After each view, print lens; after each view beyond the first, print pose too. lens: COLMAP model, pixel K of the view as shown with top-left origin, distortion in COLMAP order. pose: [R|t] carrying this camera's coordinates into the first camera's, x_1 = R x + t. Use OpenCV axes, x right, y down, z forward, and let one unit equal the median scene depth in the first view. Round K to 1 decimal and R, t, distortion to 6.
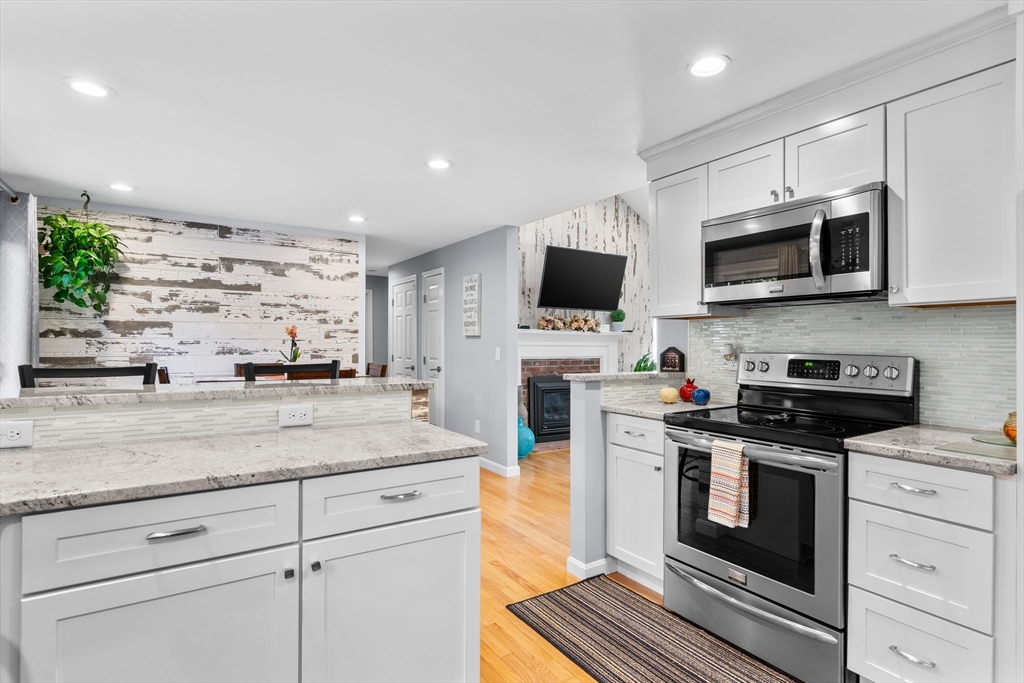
lens RADIAL K [[516.2, 0, 512.0], [0, 516.2, 341.5], [0, 0, 1]] dist [-0.002170, 0.000124]
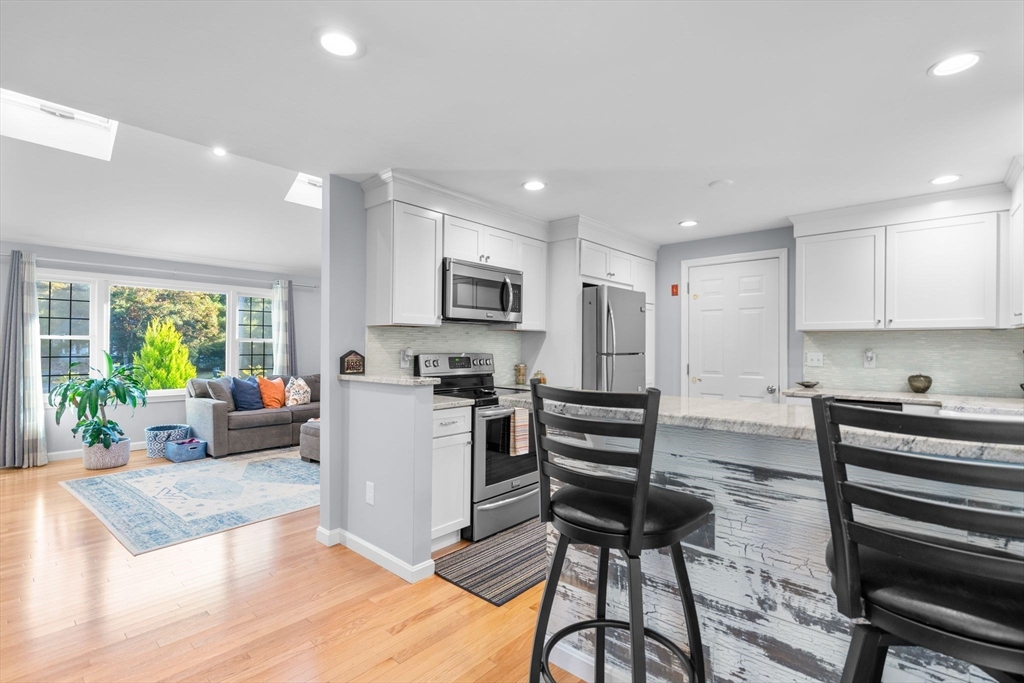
lens RADIAL K [[472.5, 0, 514.1], [0, 472.5, 345.7], [0, 0, 1]] dist [-0.001724, 0.000026]
pose [[-0.268015, -0.002410, 0.963412, -0.465942], [-0.009657, 0.999953, -0.000186, -0.001097], [-0.963366, -0.009354, -0.268026, 0.621632]]
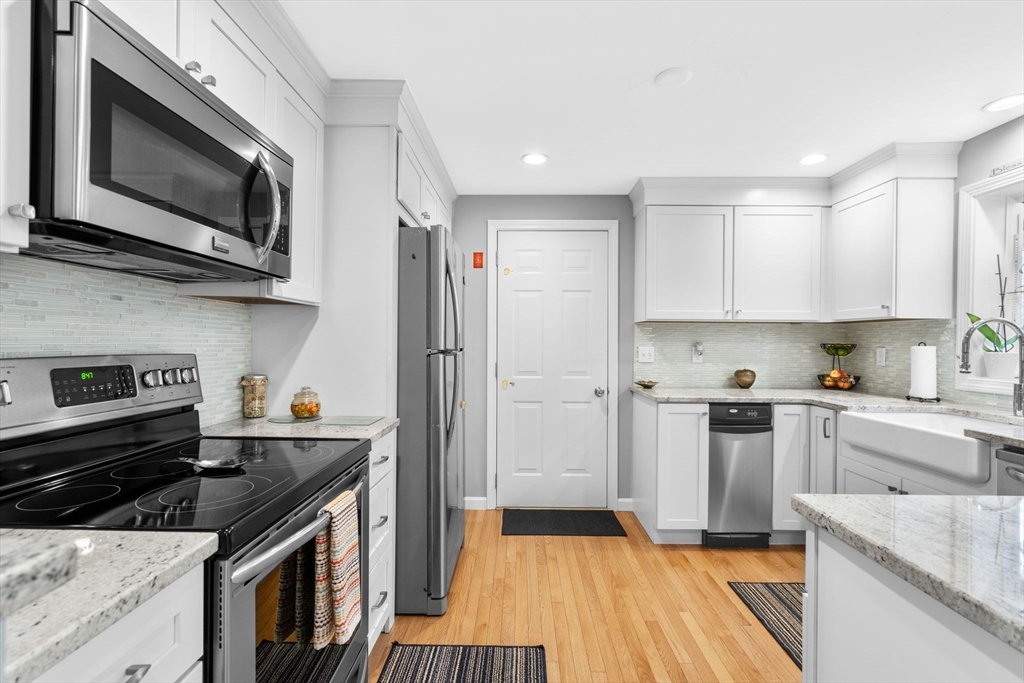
lens RADIAL K [[464.7, 0, 515.4], [0, 464.7, 342.8], [0, 0, 1]] dist [-0.001662, 0.000438]
pose [[-0.831398, -0.010730, 0.555574, -0.028751], [-0.012291, 0.999924, 0.000917, 0.002056], [-0.555542, -0.006066, -0.831466, 0.582164]]
